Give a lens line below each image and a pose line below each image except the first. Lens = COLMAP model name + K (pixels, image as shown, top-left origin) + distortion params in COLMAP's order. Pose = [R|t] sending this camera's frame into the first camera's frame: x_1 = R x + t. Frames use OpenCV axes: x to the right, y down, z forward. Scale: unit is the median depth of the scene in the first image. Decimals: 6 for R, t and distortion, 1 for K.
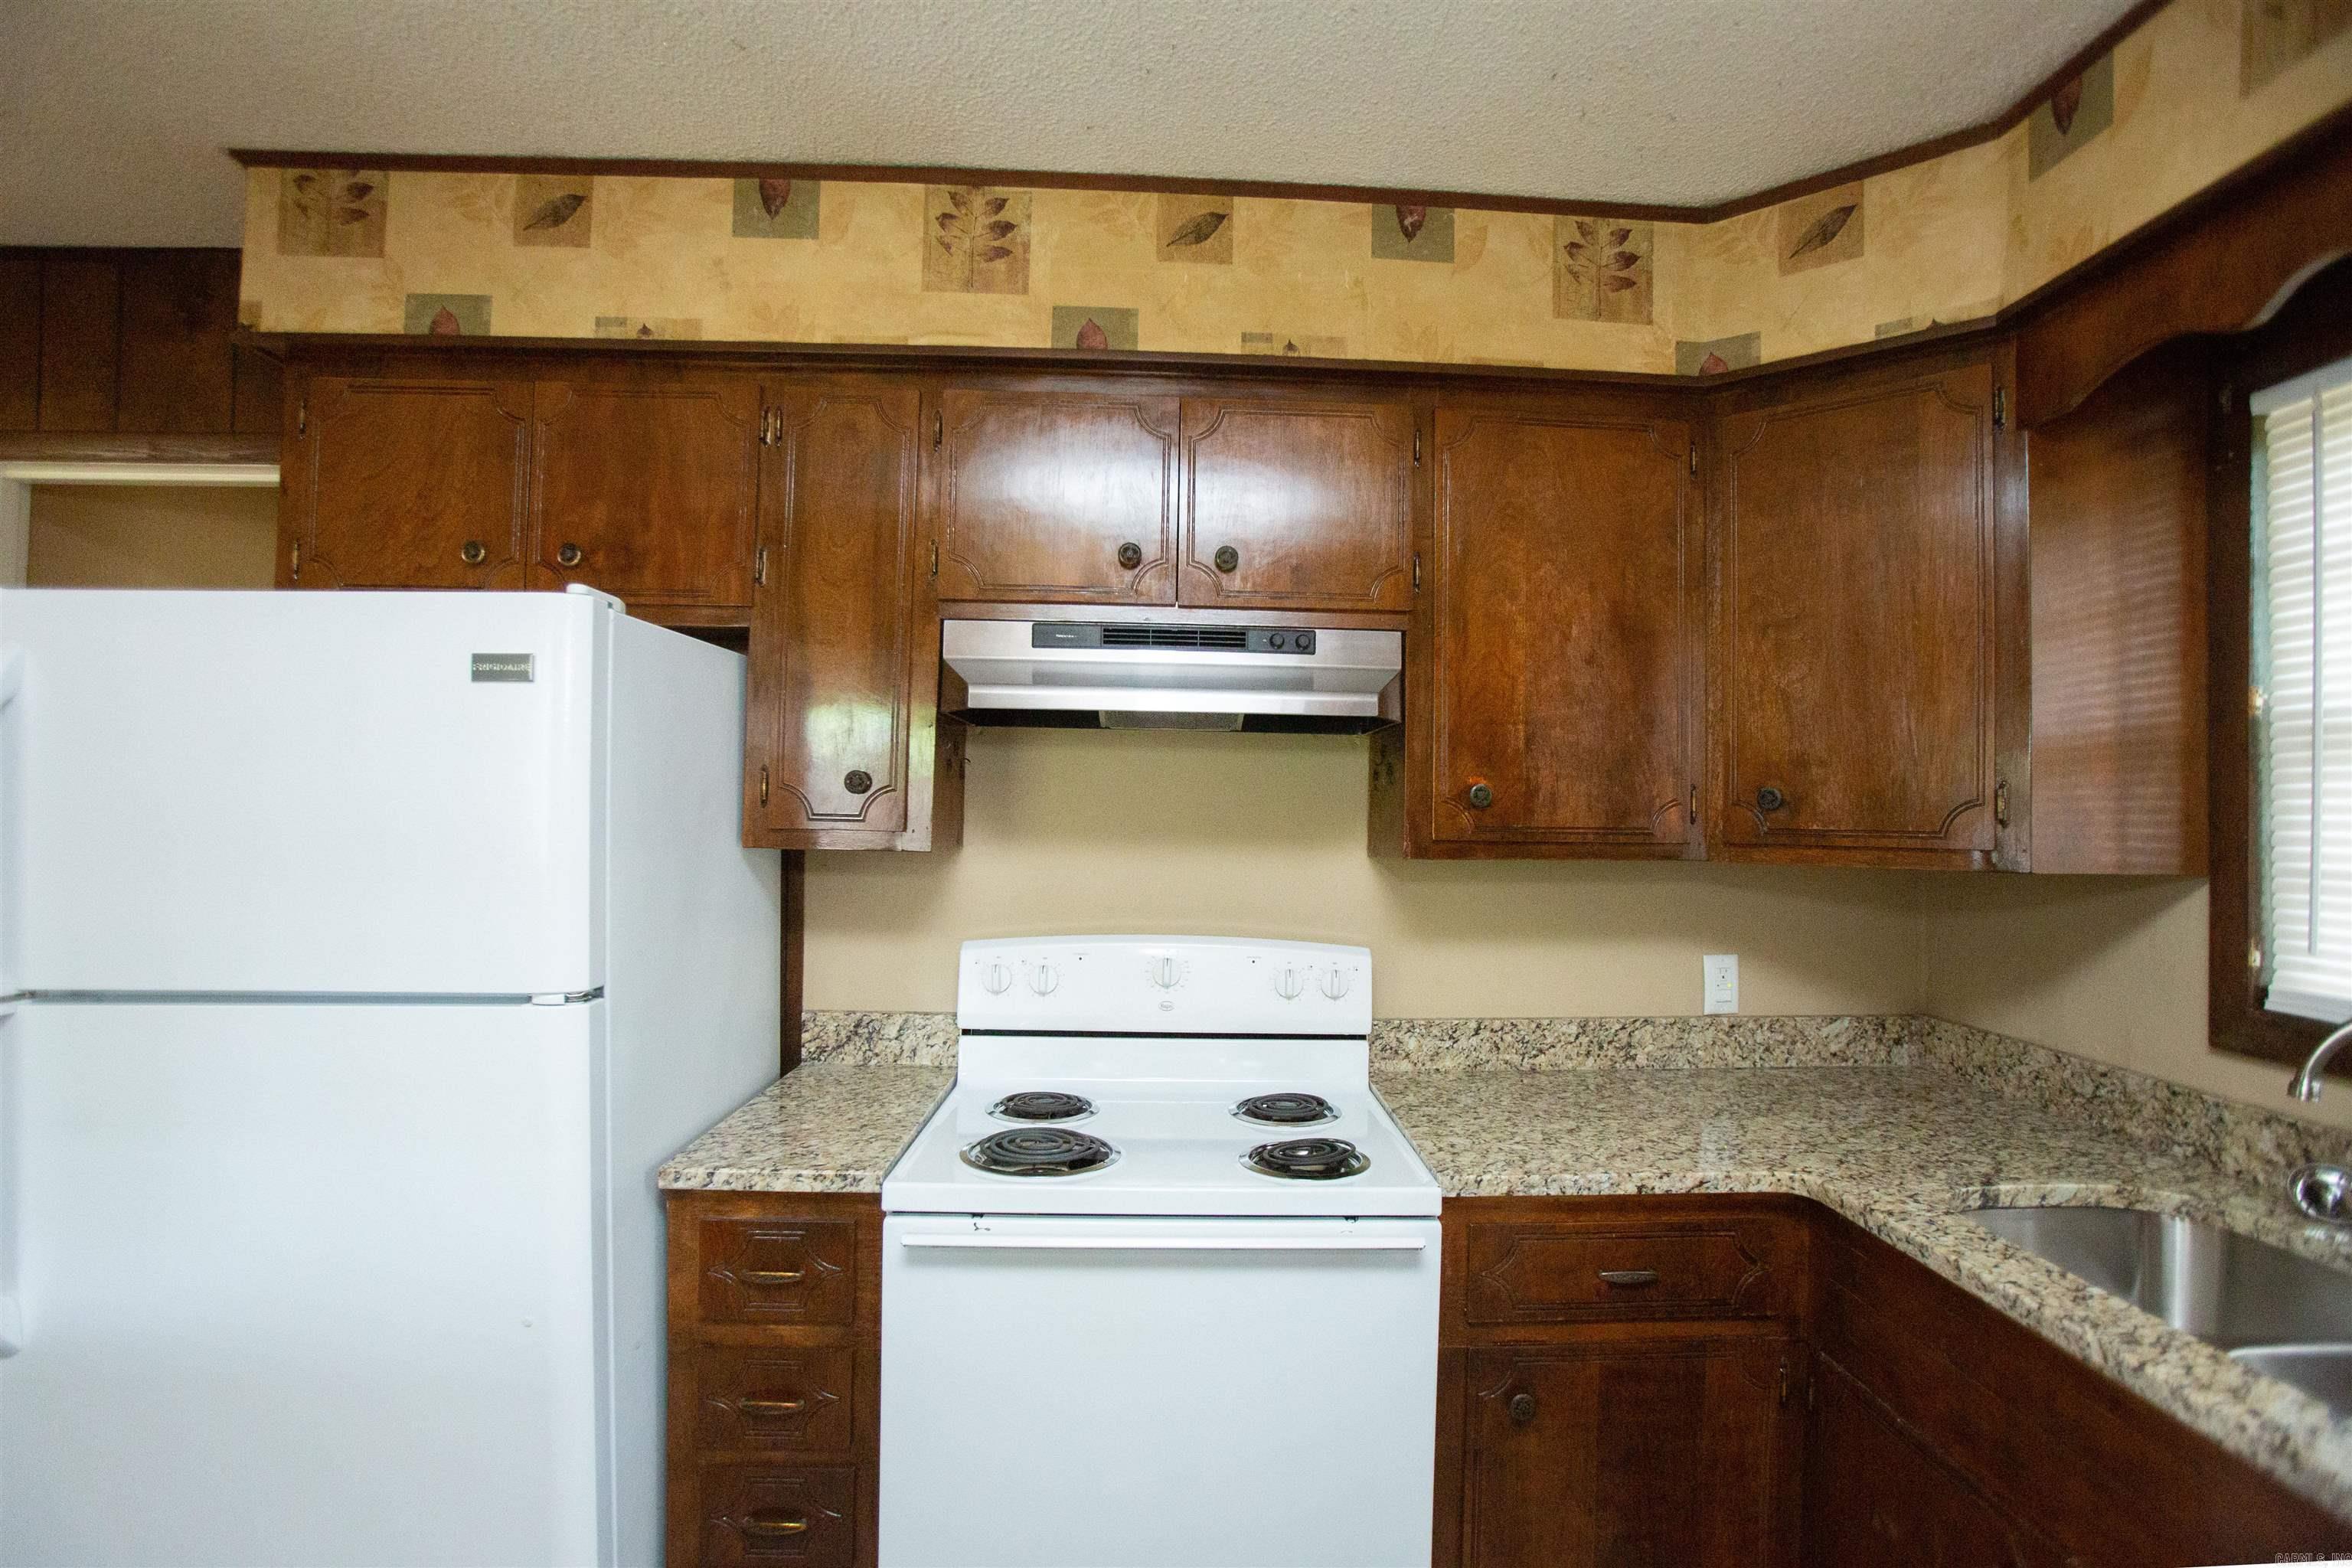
lens RADIAL K [[1100.1, 0, 1205.0], [0, 1100.1, 783.0], [0, 0, 1]] dist [-0.038117, 0.013444]
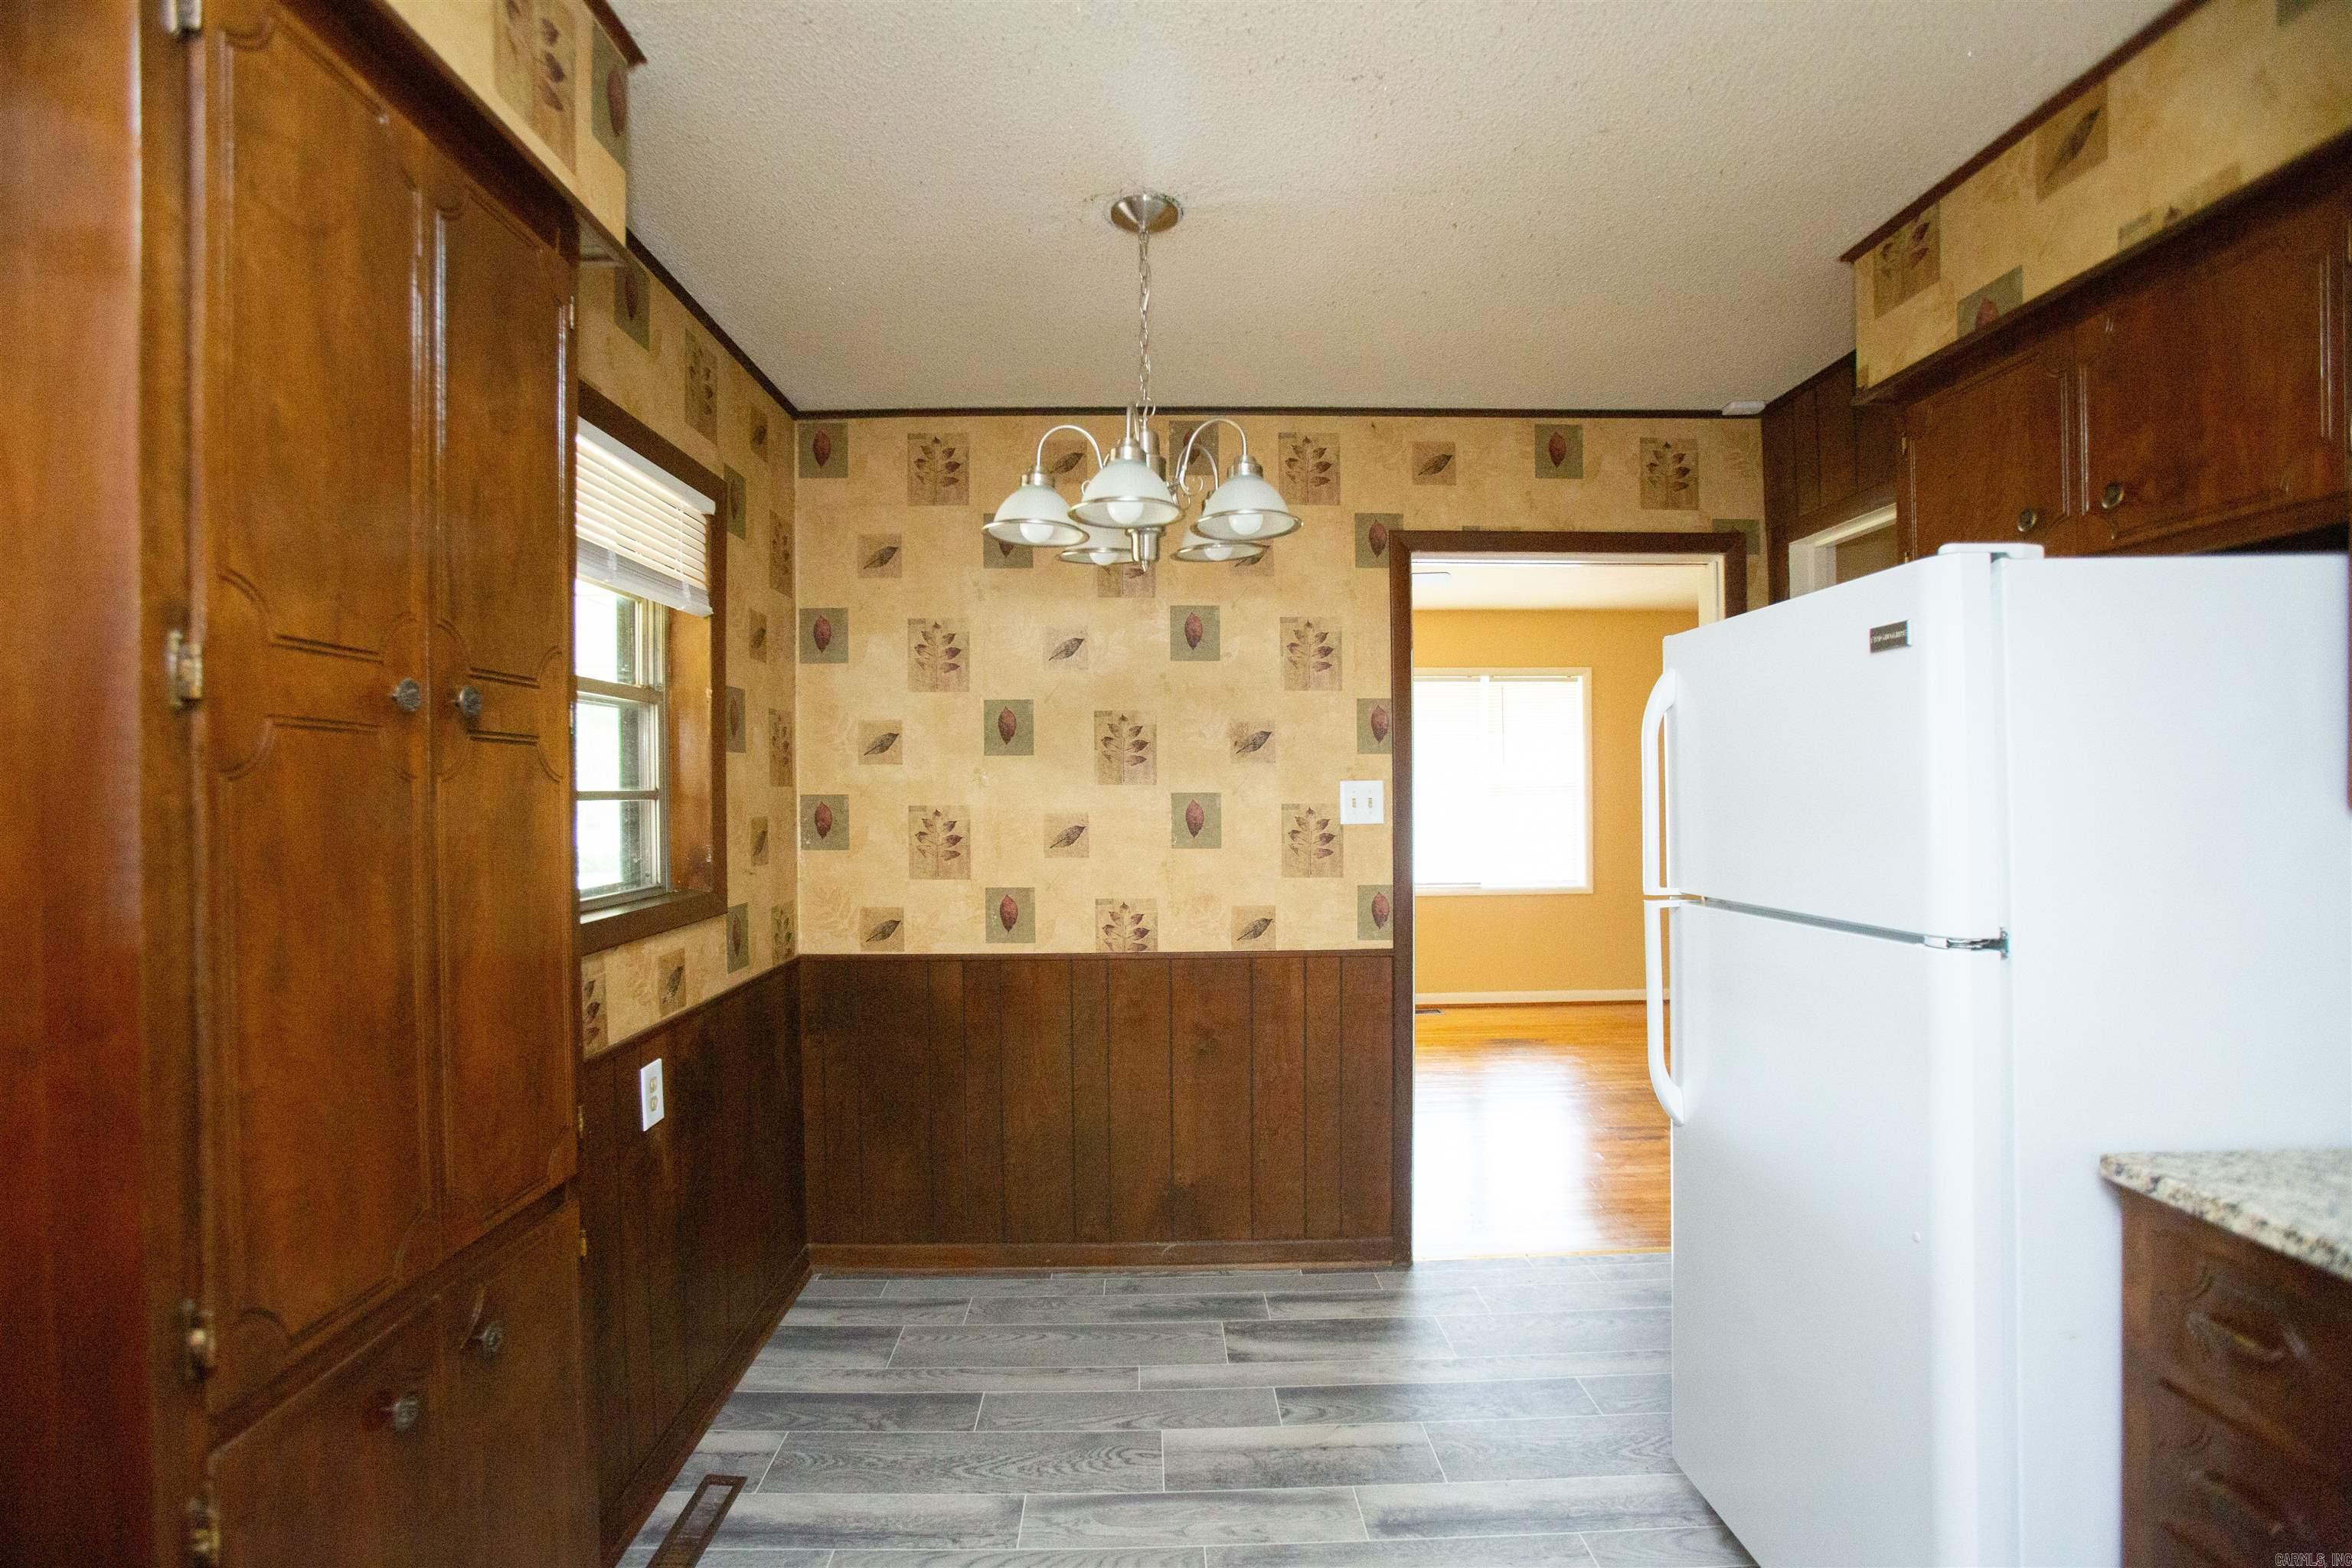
lens RADIAL K [[1100.1, 0, 1205.0], [0, 1100.1, 783.0], [0, 0, 1]] dist [-0.038117, 0.013444]
pose [[0.006182, -0.022788, -0.999721, 0.338508], [0.031720, 0.999242, -0.022580, 0.034279], [0.999478, -0.031571, 0.006900, 0.213573]]
